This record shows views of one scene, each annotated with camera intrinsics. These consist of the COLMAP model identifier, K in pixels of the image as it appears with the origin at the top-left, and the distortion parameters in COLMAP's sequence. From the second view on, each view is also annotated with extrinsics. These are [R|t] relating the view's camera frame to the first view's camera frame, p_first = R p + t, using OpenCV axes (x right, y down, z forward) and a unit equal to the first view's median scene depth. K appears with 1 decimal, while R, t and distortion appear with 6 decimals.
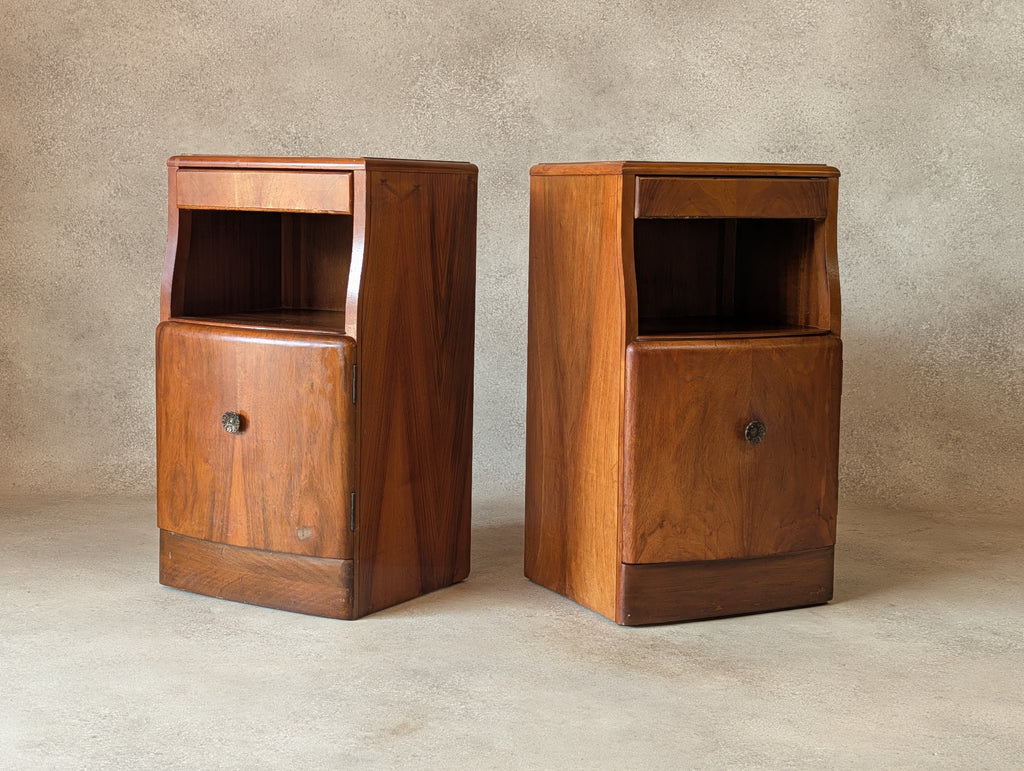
lens RADIAL K [[1746.9, 0, 538.0], [0, 1746.9, 364.6], [0, 0, 1]] dist [0.024947, 0.000000]
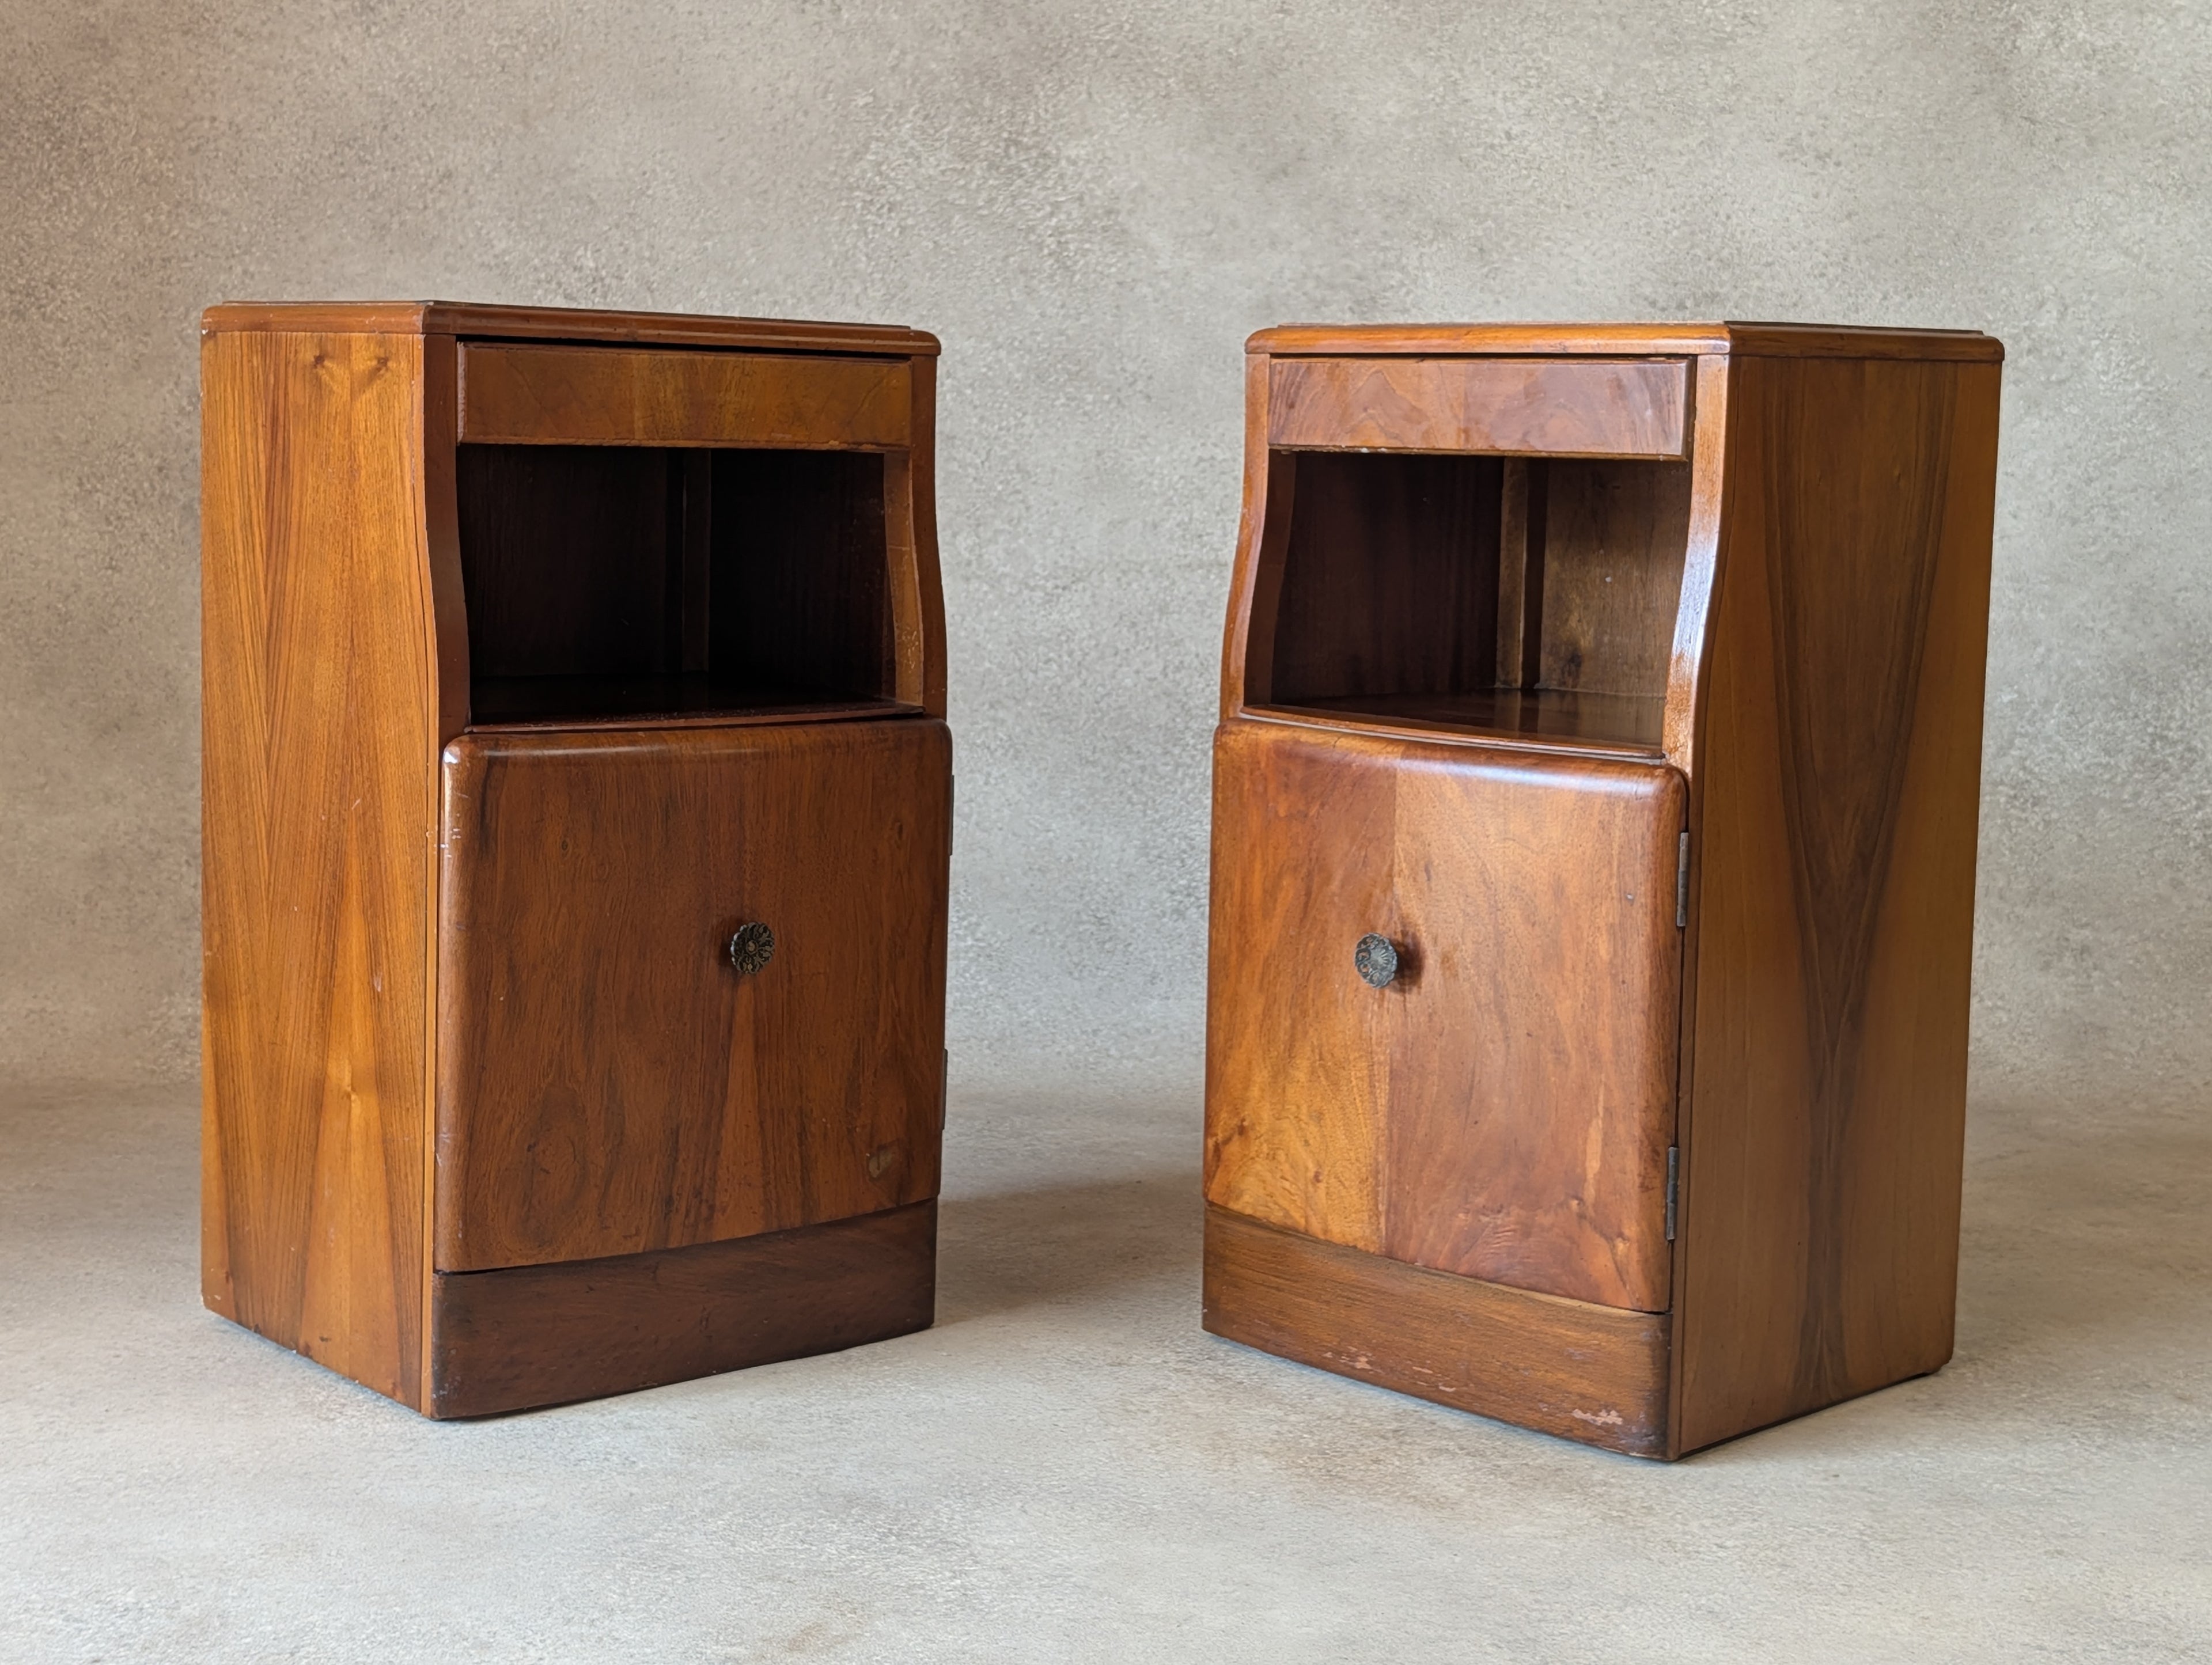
lens RADIAL K [[3773.2, 0, 1153.6], [0, 3773.2, 713.6], [0, 0, 1]] dist [0.024947, 0.000000]
pose [[0.999990, -0.004211, -0.001409, 0.006347], [0.004186, 0.999846, -0.017017, -0.002446], [0.001480, 0.017011, 0.999854, 0.049175]]
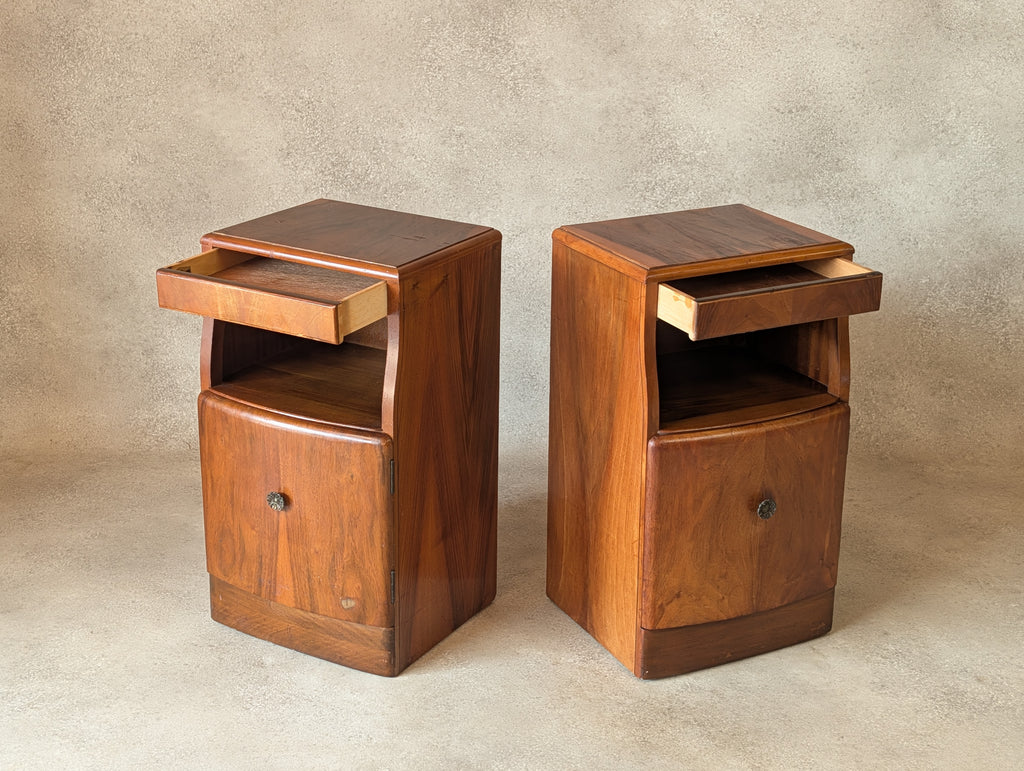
lens RADIAL K [[1746.9, 0, 522.9], [0, 1746.9, 388.7], [0, 0, 1]] dist [0.024947, 0.000000]
pose [[0.999972, -0.005825, 0.004760, -0.027243], [0.004562, 0.972701, 0.232017, -0.260409], [-0.005982, -0.231988, 0.972700, -0.021986]]
